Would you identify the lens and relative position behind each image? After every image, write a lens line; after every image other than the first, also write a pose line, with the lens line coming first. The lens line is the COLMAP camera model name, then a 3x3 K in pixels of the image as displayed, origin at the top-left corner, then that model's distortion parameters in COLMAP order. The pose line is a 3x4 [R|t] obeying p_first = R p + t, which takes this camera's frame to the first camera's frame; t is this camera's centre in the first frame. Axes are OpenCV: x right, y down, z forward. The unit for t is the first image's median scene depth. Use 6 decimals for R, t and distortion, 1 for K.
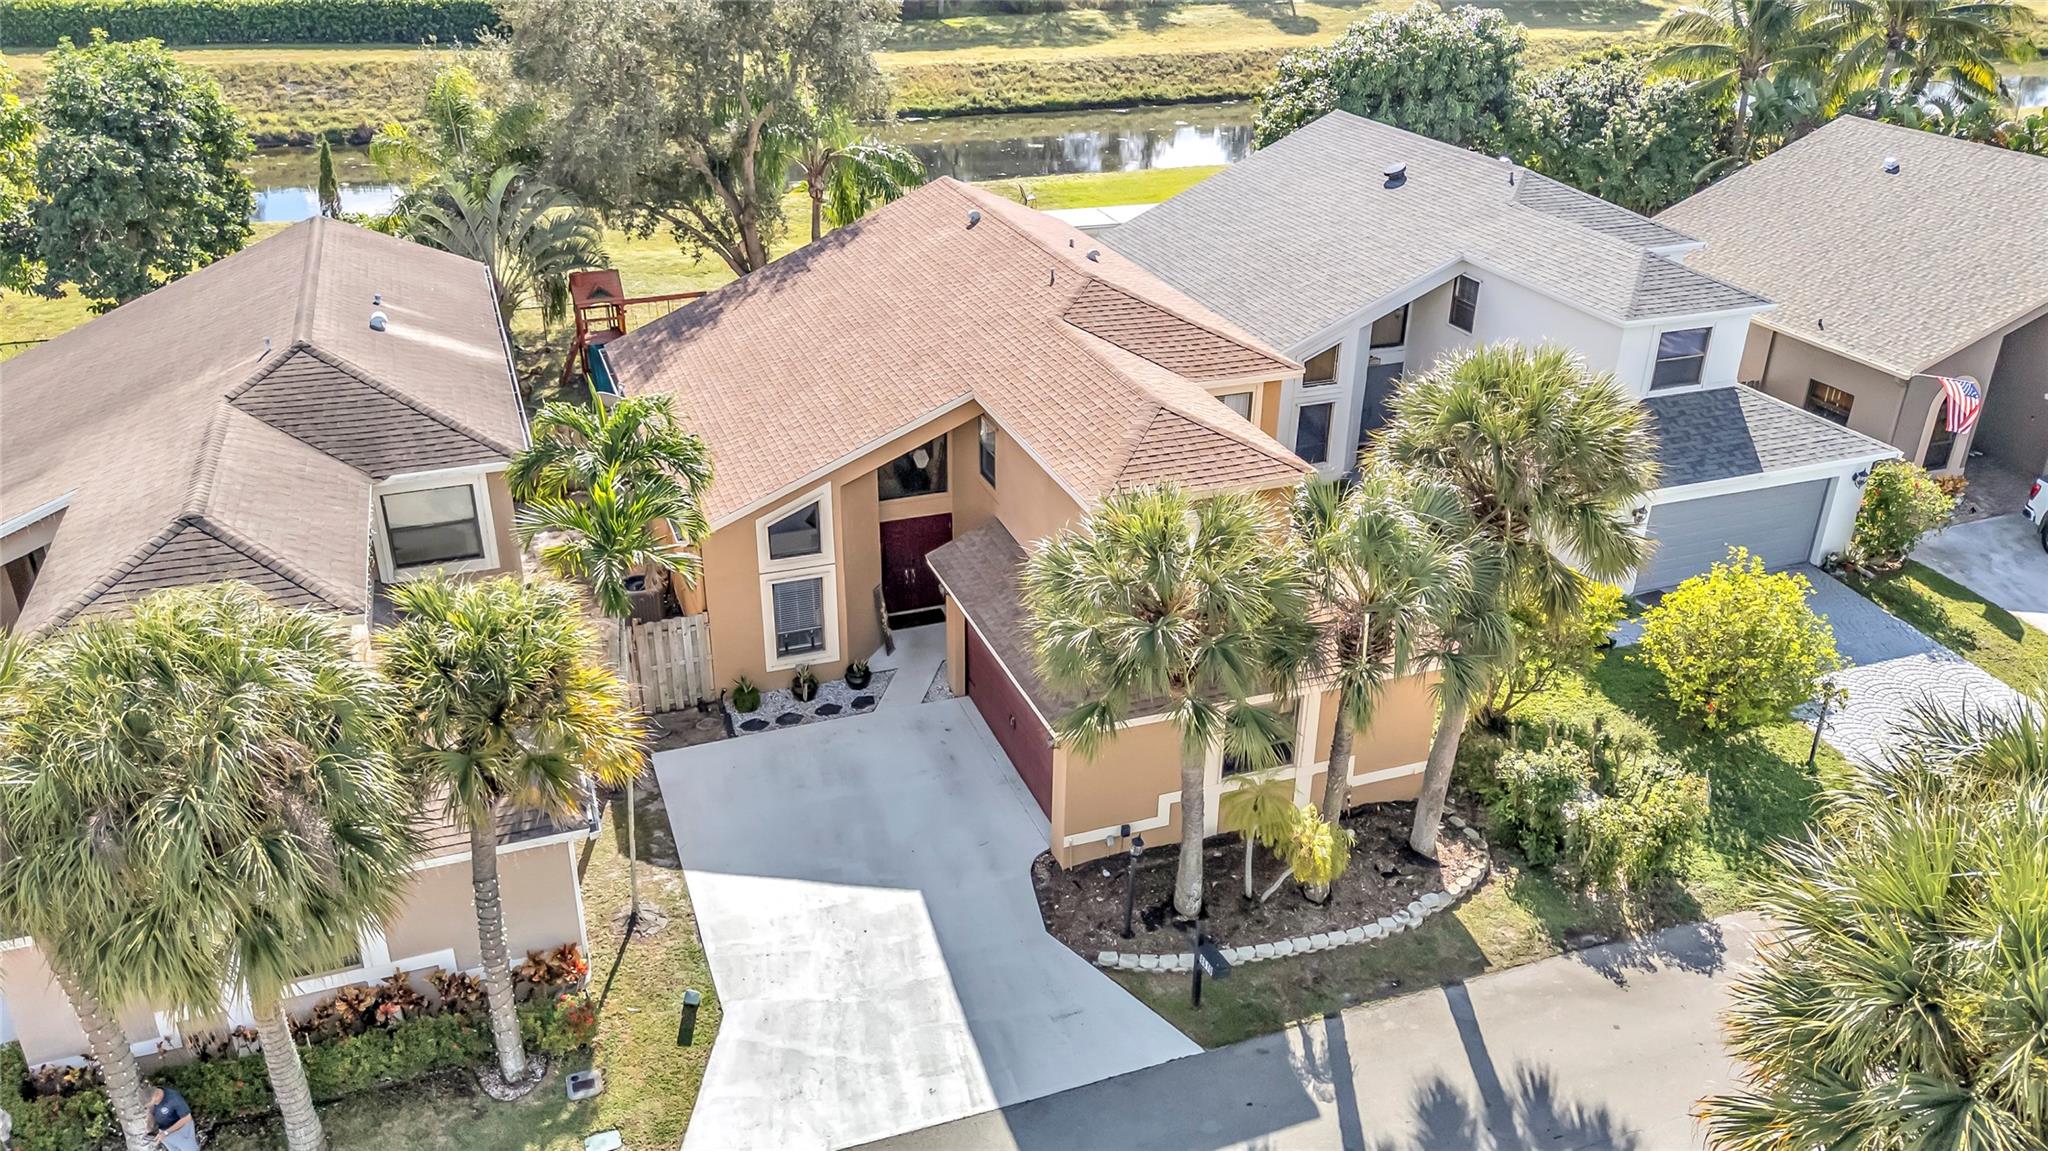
lens RADIAL K [[1538.3, 0, 1024.0], [0, 1538.3, 575.5], [0, 0, 1]] dist [0.065585, -0.054322]
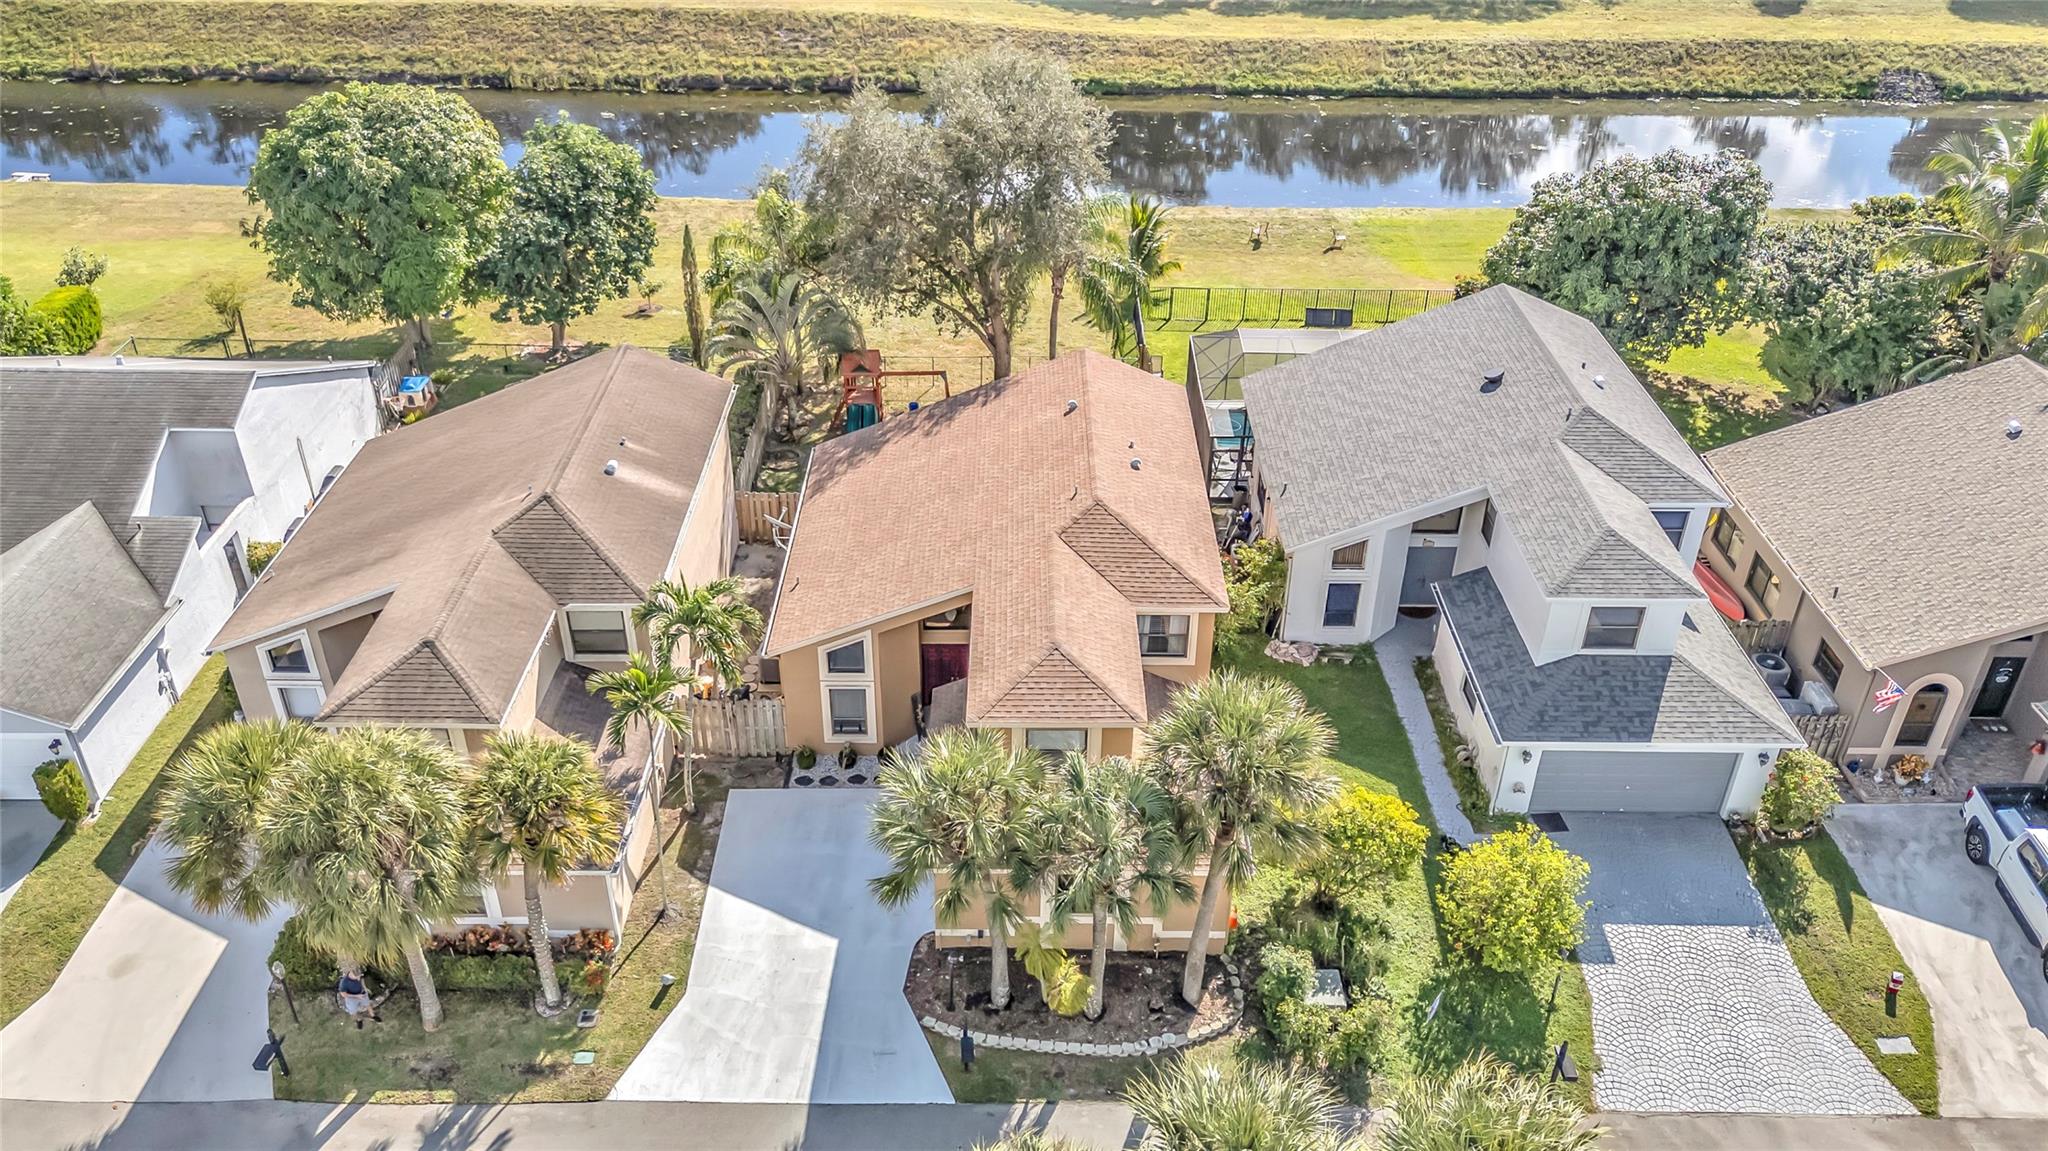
lens RADIAL K [[1538.3, 0, 1024.0], [0, 1538.3, 575.5], [0, 0, 1]] dist [0.065585, -0.054322]
pose [[0.937594, 0.186043, -0.293779, 0.400203], [-0.153379, 0.979477, 0.130768, -0.307068], [0.312078, -0.077547, 0.946886, -0.281151]]
